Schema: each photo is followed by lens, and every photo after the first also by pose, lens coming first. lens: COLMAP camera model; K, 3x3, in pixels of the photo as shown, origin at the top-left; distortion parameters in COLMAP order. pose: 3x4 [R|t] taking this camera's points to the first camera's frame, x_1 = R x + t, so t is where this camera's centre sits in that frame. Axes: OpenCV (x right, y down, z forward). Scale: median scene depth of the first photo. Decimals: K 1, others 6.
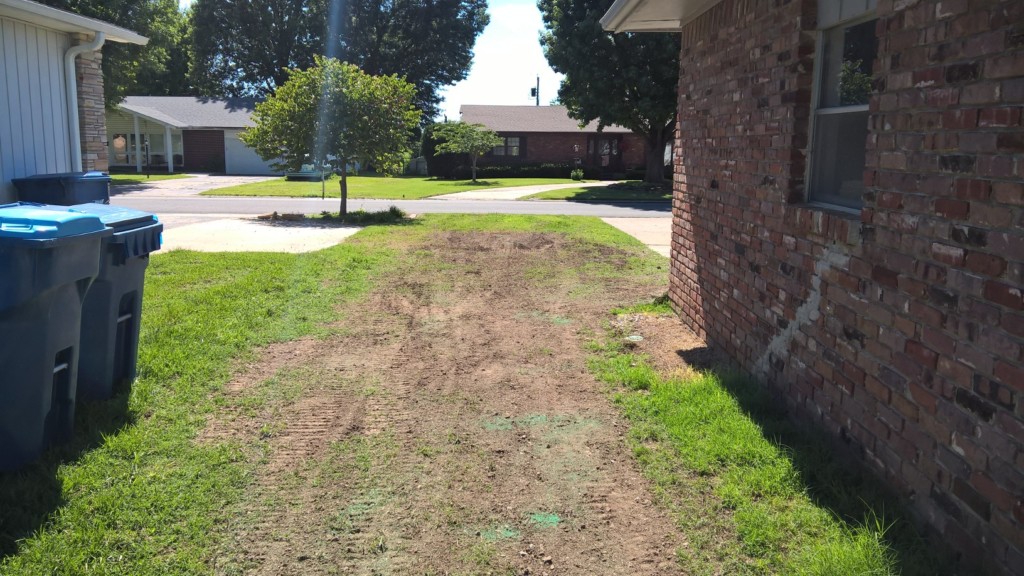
lens RADIAL K [[820.5, 0, 512.0], [0, 820.5, 288.0], [0, 0, 1]] dist [0.148796, -0.265262]
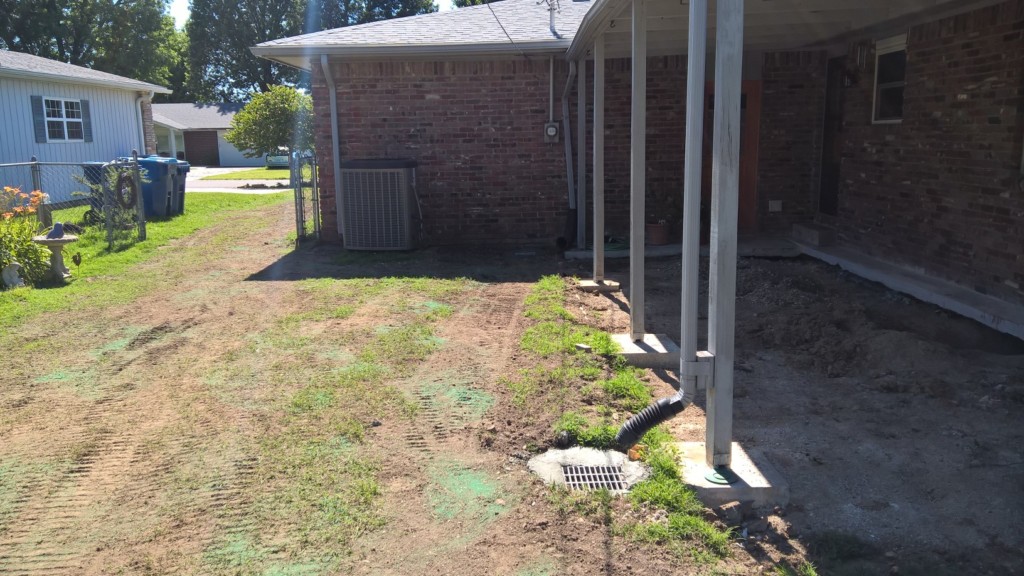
lens RADIAL K [[820.5, 0, 512.0], [0, 820.5, 288.0], [0, 0, 1]] dist [0.148796, -0.265262]
pose [[0.999531, -0.030555, -0.002224, 0.073742], [0.030581, 0.999455, 0.012392, 0.035475], [0.001844, -0.012454, 0.999921, -0.201201]]
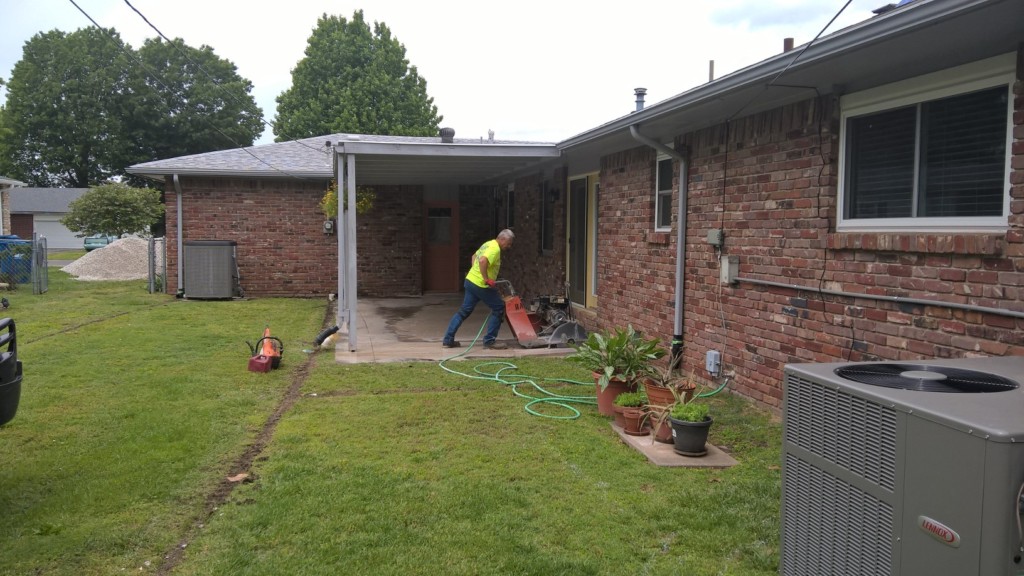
lens RADIAL K [[820.5, 0, 512.0], [0, 820.5, 288.0], [0, 0, 1]] dist [0.148796, -0.265262]
pose [[0.978054, -0.017670, 0.207603, 0.088028], [0.037193, 0.995200, -0.090515, 0.057078], [-0.205007, 0.096250, 0.974016, -0.333058]]
